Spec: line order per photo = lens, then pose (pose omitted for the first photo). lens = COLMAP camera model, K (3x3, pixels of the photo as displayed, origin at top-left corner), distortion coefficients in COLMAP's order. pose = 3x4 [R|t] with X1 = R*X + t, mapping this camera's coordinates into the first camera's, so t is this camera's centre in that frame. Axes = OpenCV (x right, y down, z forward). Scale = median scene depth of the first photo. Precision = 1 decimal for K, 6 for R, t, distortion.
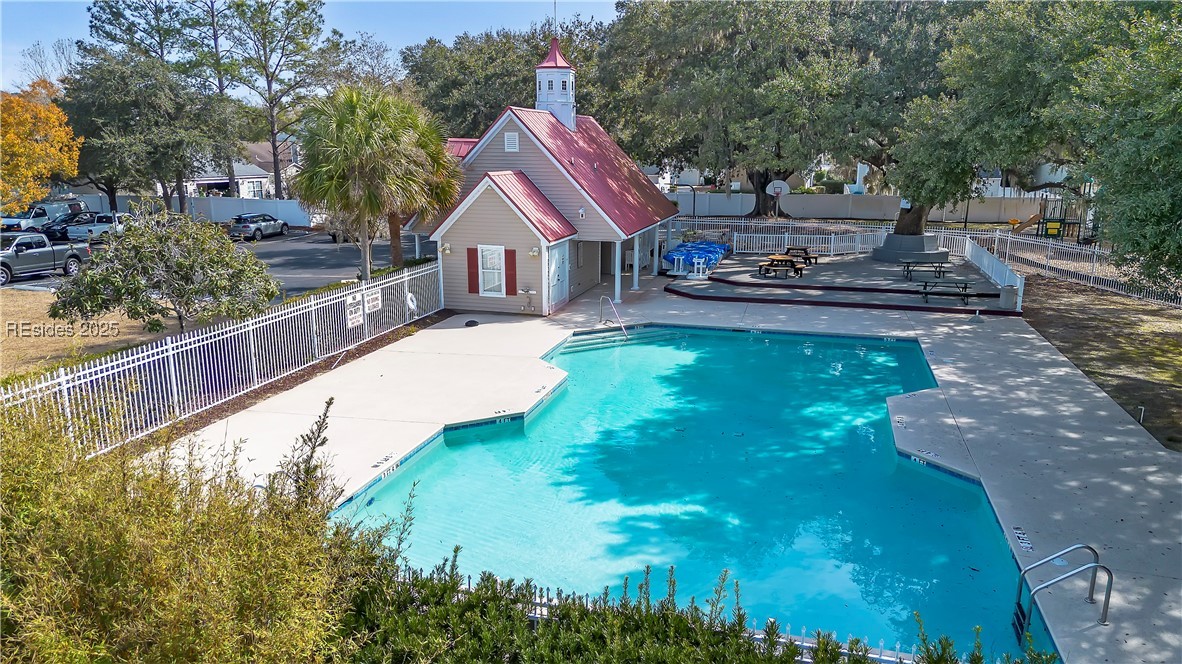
lens RADIAL K [[856.5, 0, 592.0], [0, 856.5, 351.9], [0, 0, 1]] dist [0.051822, 0.000530]
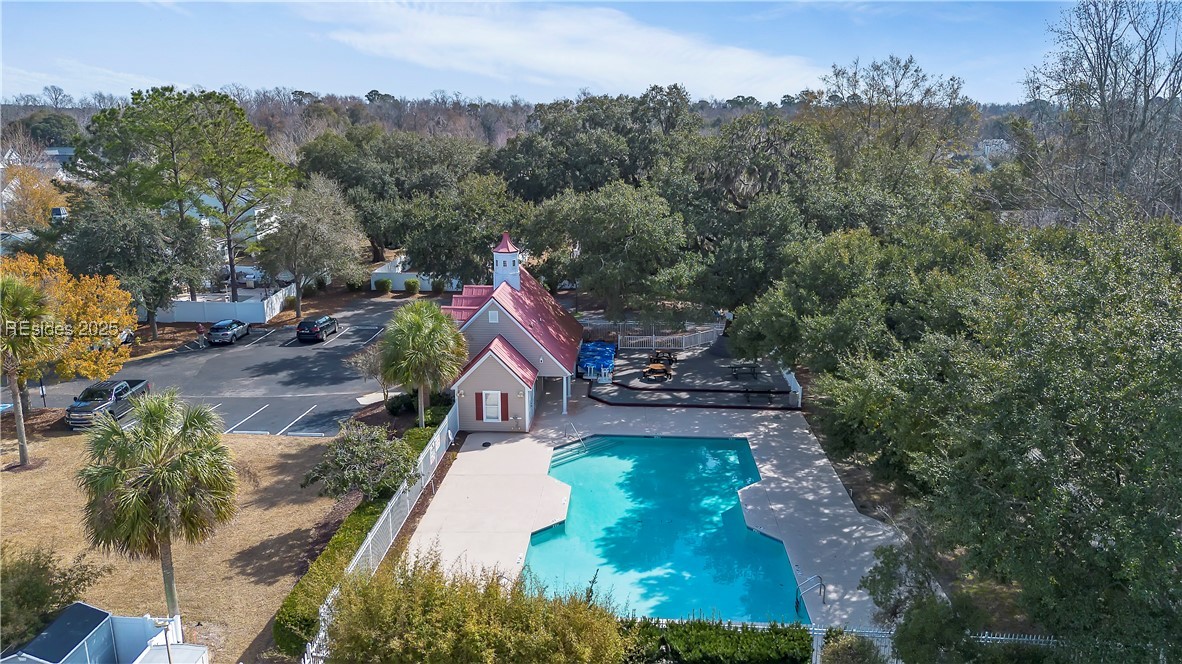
lens RADIAL K [[851.0, 0, 562.1], [0, 851.0, 329.6], [0, 0, 1]] dist [0.004853, -0.001588]
pose [[0.984970, -0.052675, 0.164500, -0.289512], [0.053627, 0.998560, -0.001347, -0.272927], [-0.164193, 0.010148, 0.986376, -0.685464]]
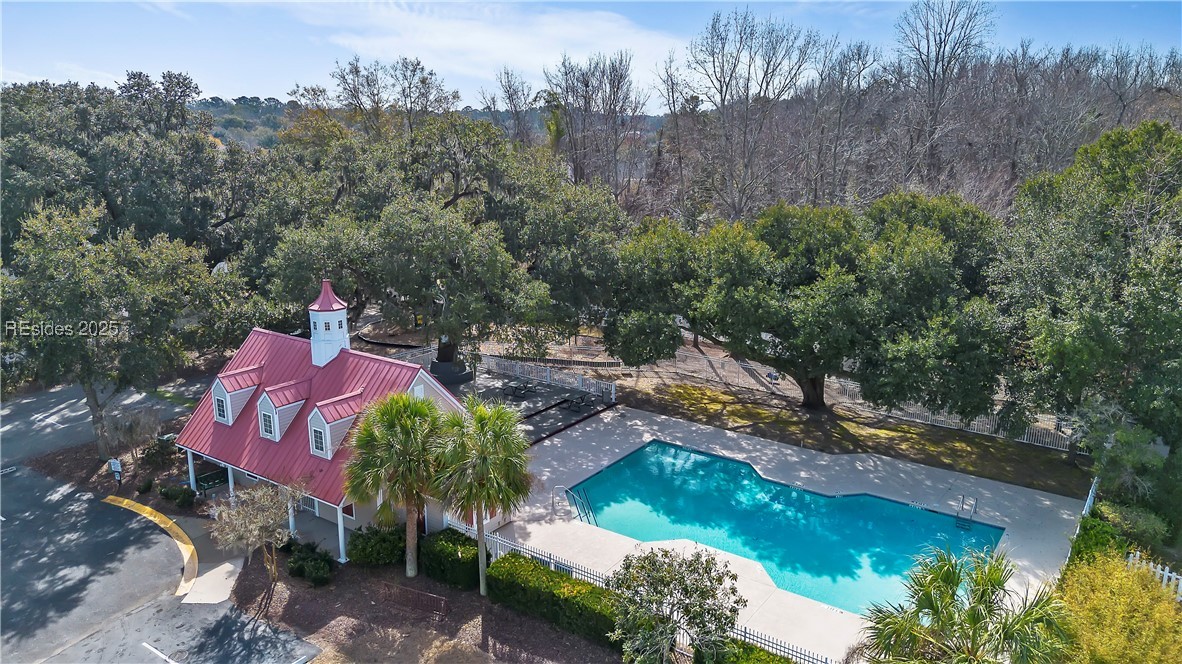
lens RADIAL K [[851.0, 0, 562.1], [0, 851.0, 329.6], [0, 0, 1]] dist [0.004853, -0.001588]
pose [[0.352533, -0.232611, 0.906429, -1.321720], [0.225095, 0.961254, 0.159135, -0.596105], [-0.908324, 0.147932, 0.391233, 0.483326]]
